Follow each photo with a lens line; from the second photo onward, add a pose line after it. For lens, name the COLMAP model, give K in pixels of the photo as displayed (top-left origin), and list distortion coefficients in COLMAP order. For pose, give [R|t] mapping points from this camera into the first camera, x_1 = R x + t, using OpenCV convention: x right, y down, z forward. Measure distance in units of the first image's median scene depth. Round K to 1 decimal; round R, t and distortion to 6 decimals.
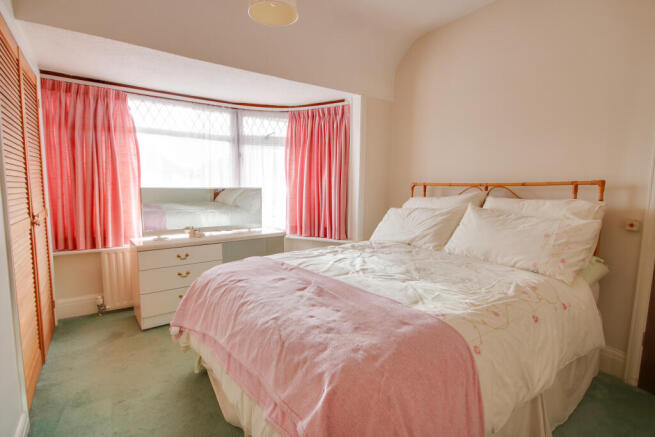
lens RADIAL K [[320.9, 0, 331.2], [0, 320.9, 221.4], [0, 0, 1]] dist [-0.001641, -0.000519]
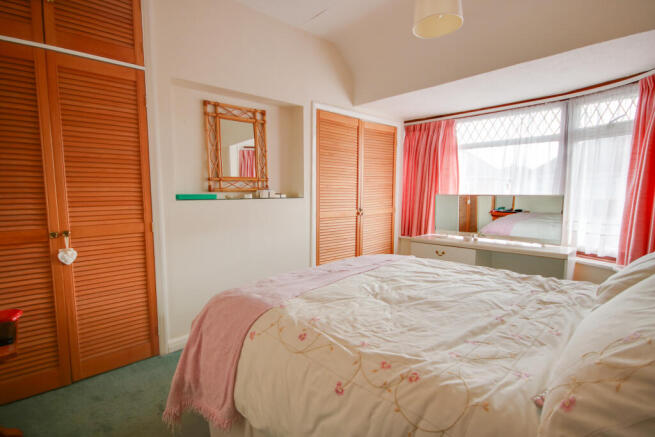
lens RADIAL K [[320.9, 0, 331.2], [0, 320.9, 221.4], [0, 0, 1]] dist [-0.001641, -0.000519]
pose [[0.134692, 0.080797, -0.987588, 0.573254], [-0.107518, 0.991977, 0.066492, -0.037082], [0.985037, 0.097228, 0.142298, 0.389571]]
